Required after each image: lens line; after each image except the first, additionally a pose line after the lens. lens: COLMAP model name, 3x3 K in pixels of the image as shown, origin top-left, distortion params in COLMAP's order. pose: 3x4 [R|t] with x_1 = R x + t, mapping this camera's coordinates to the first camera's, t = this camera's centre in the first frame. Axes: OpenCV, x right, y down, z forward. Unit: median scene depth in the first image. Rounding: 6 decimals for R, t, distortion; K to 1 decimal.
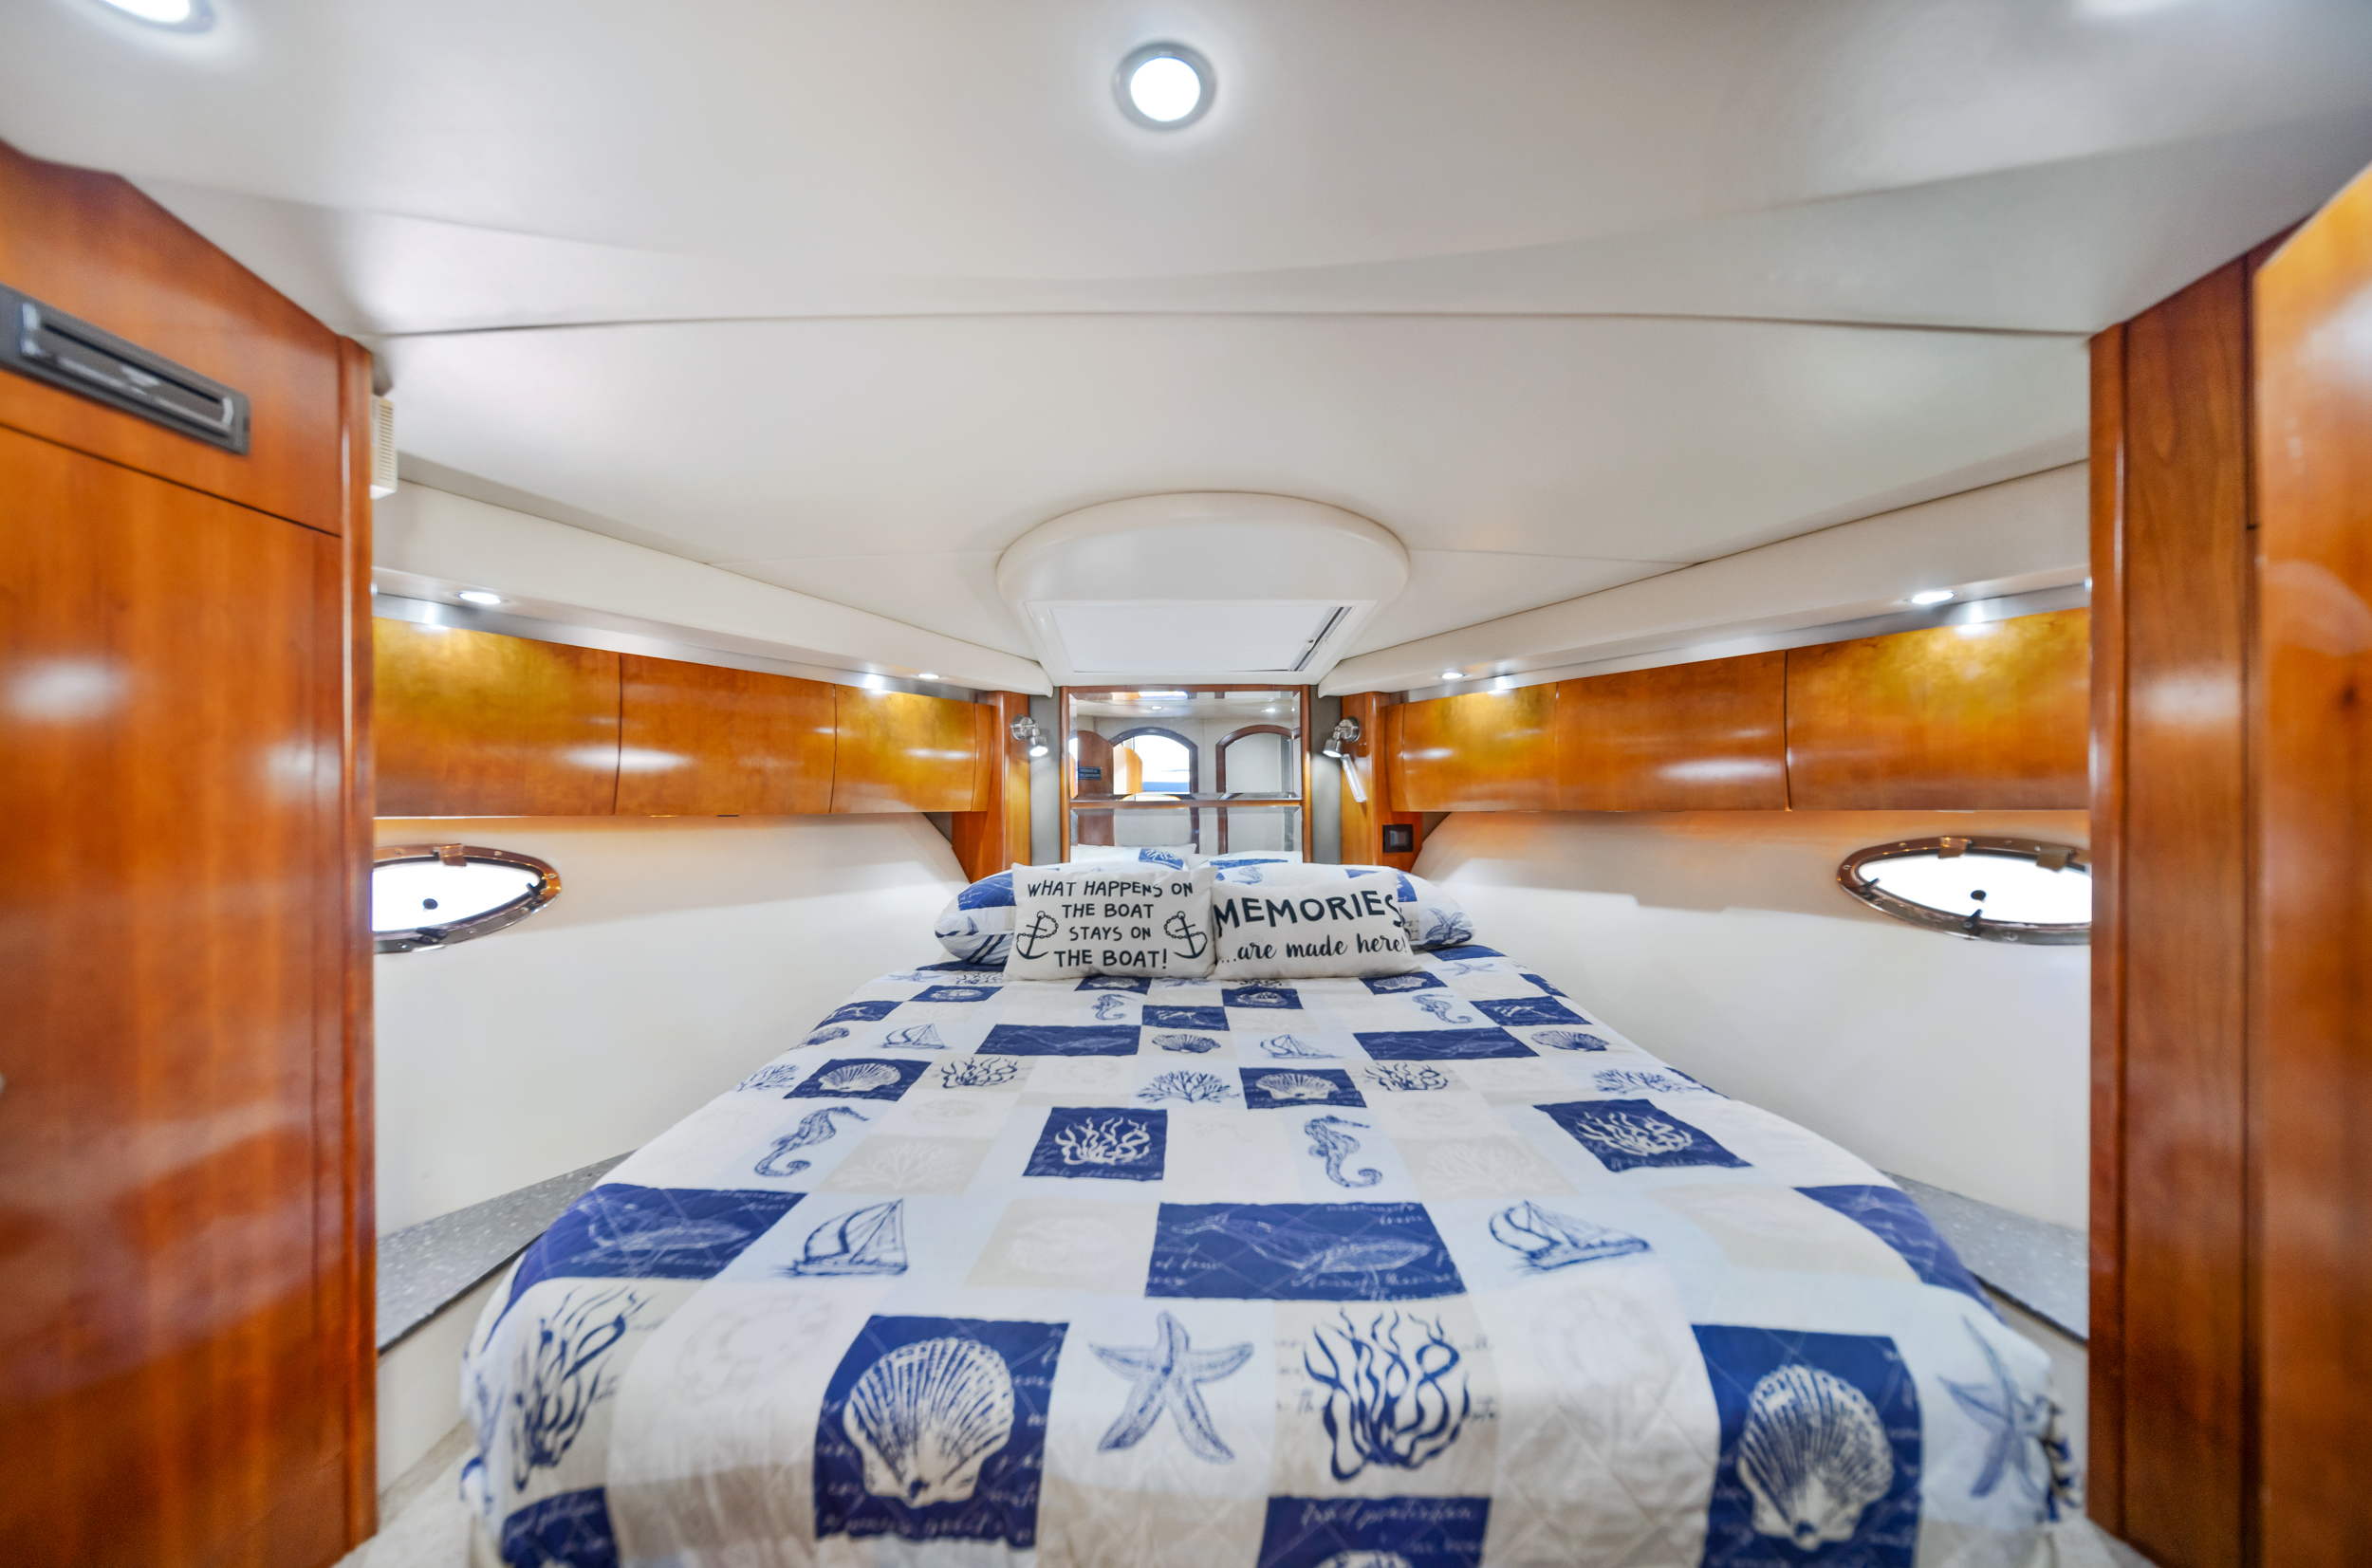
lens RADIAL K [[814.5, 0, 1146.3], [0, 814.5, 806.7], [0, 0, 1]] dist [0.000270, -0.000100]
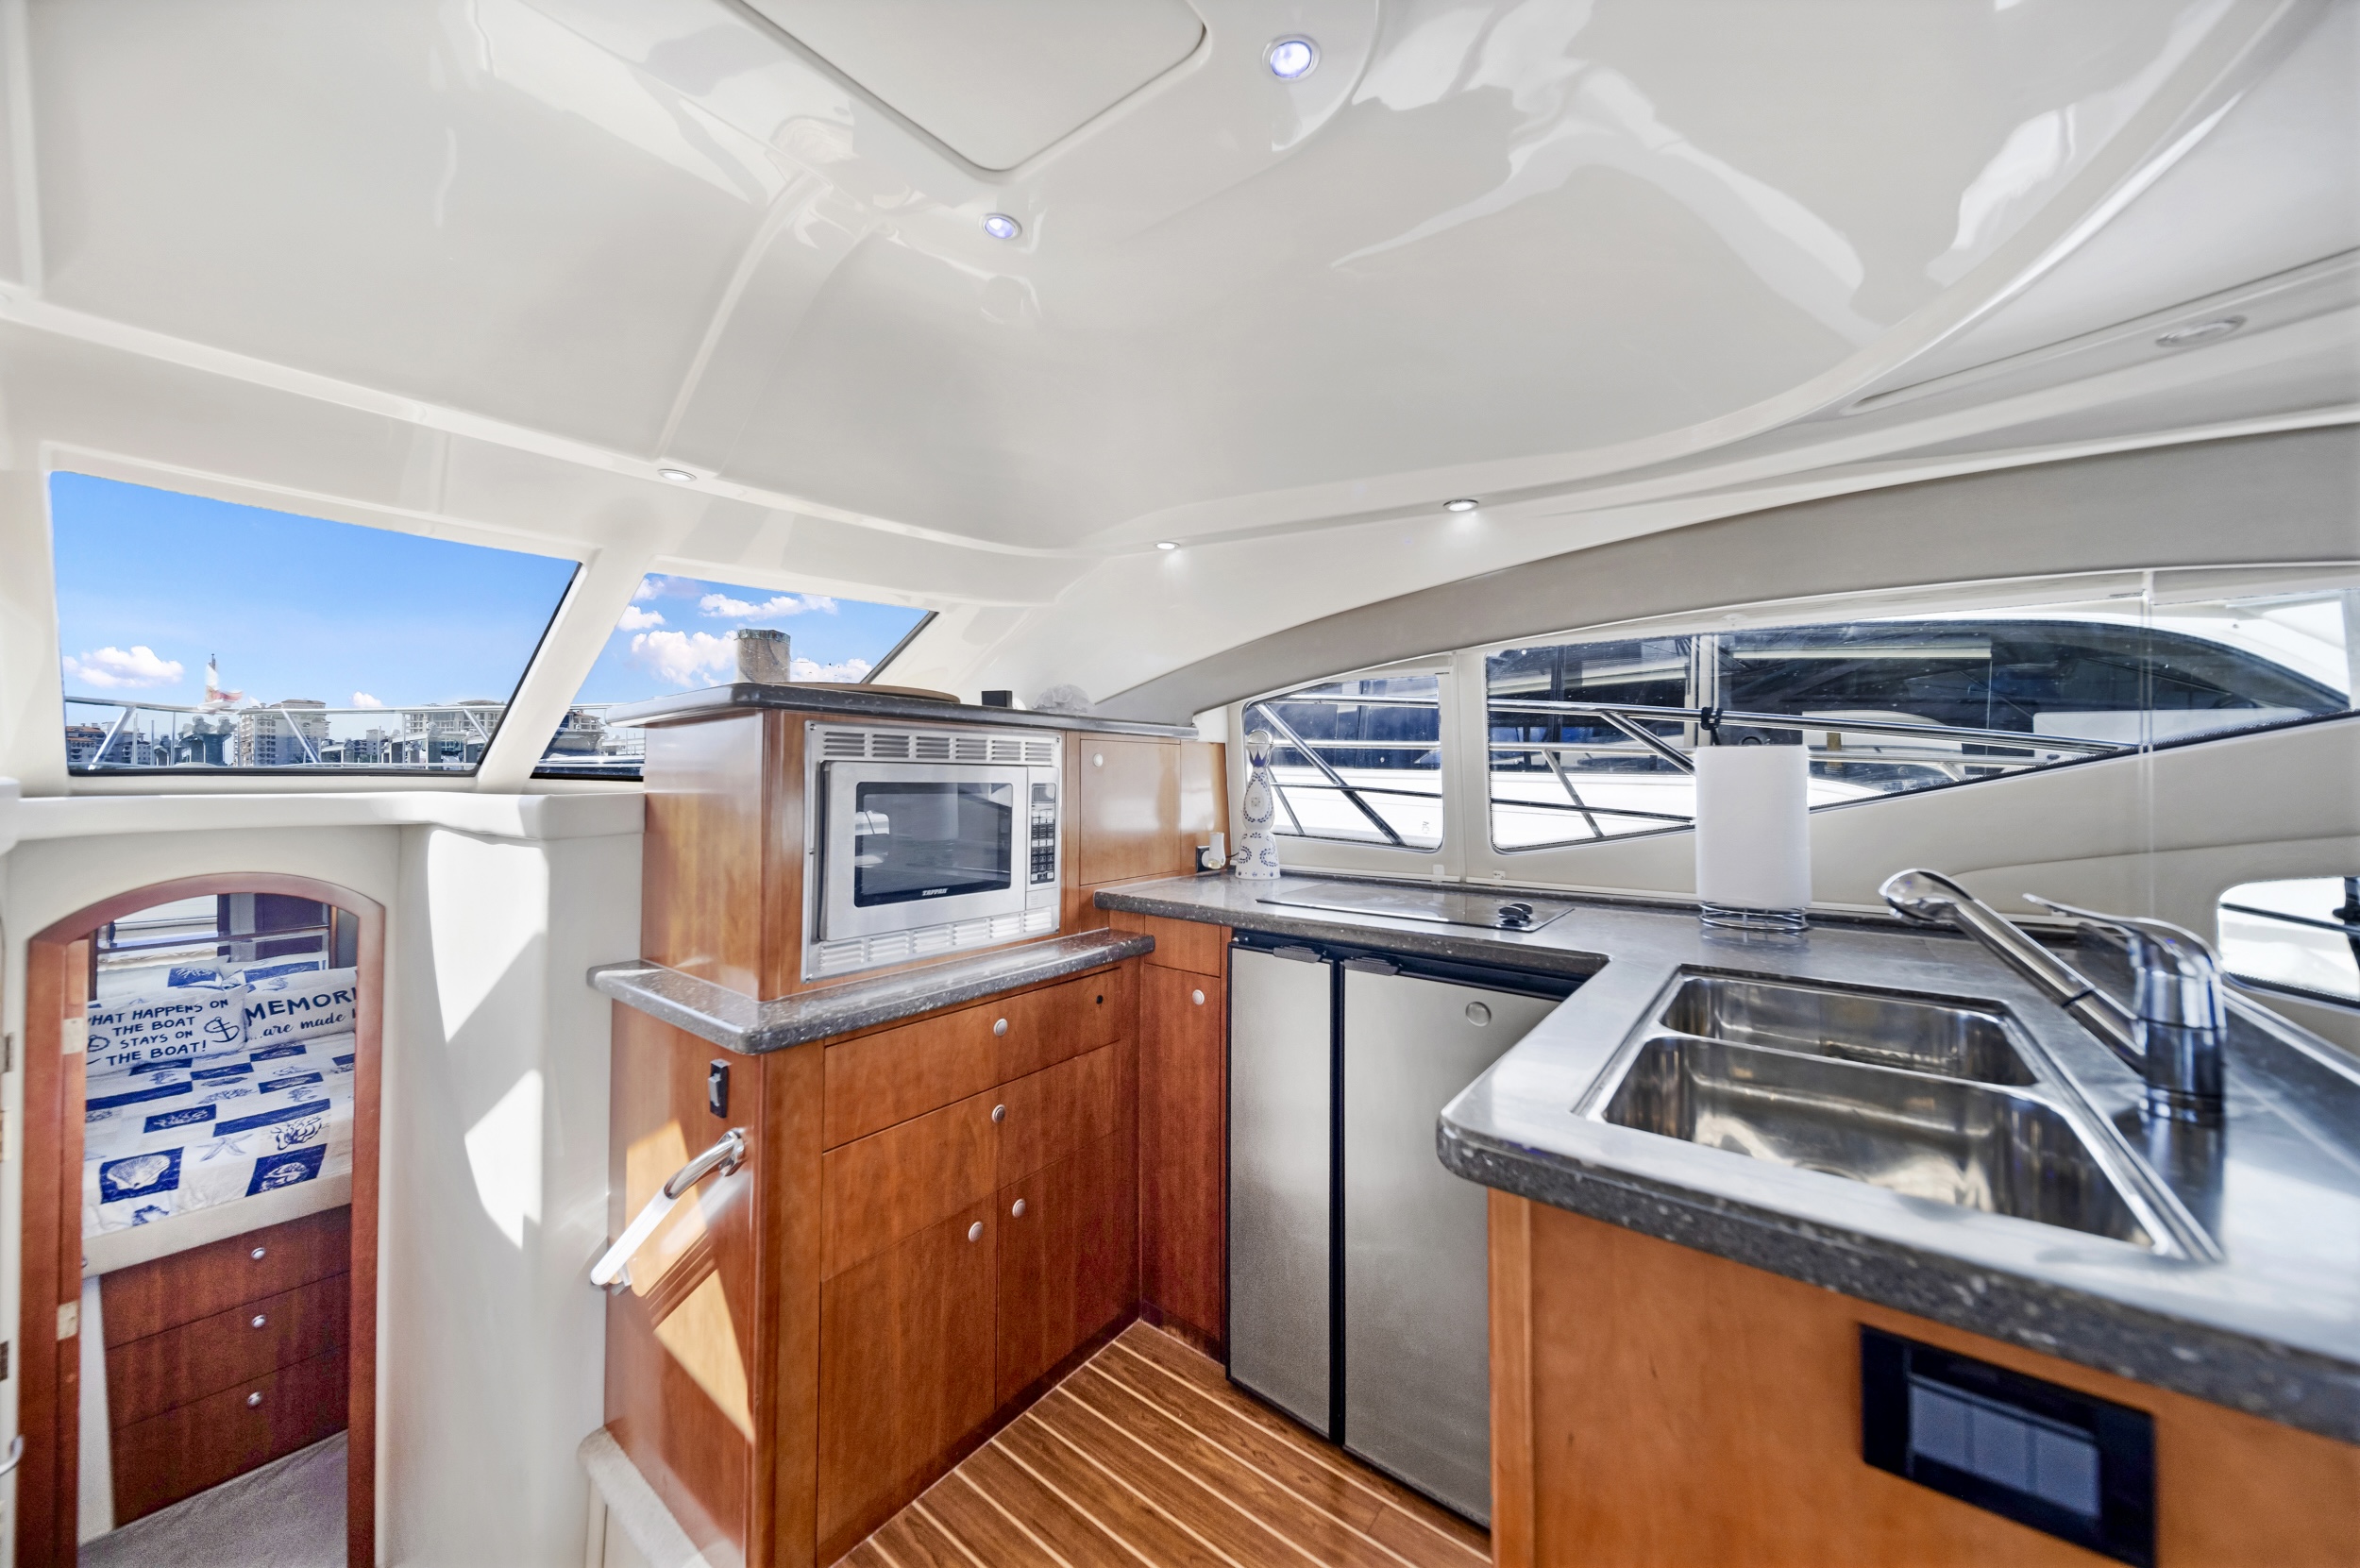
lens RADIAL K [[818.7, 0, 1152.1], [0, 818.7, 772.7], [0, 0, 1]] dist [-0.000170, -0.000073]
pose [[0.612400, 0.014712, 0.790411, -0.133461], [0.008510, 0.999646, -0.025199, -0.355140], [-0.790502, 0.022158, 0.612059, -1.787499]]
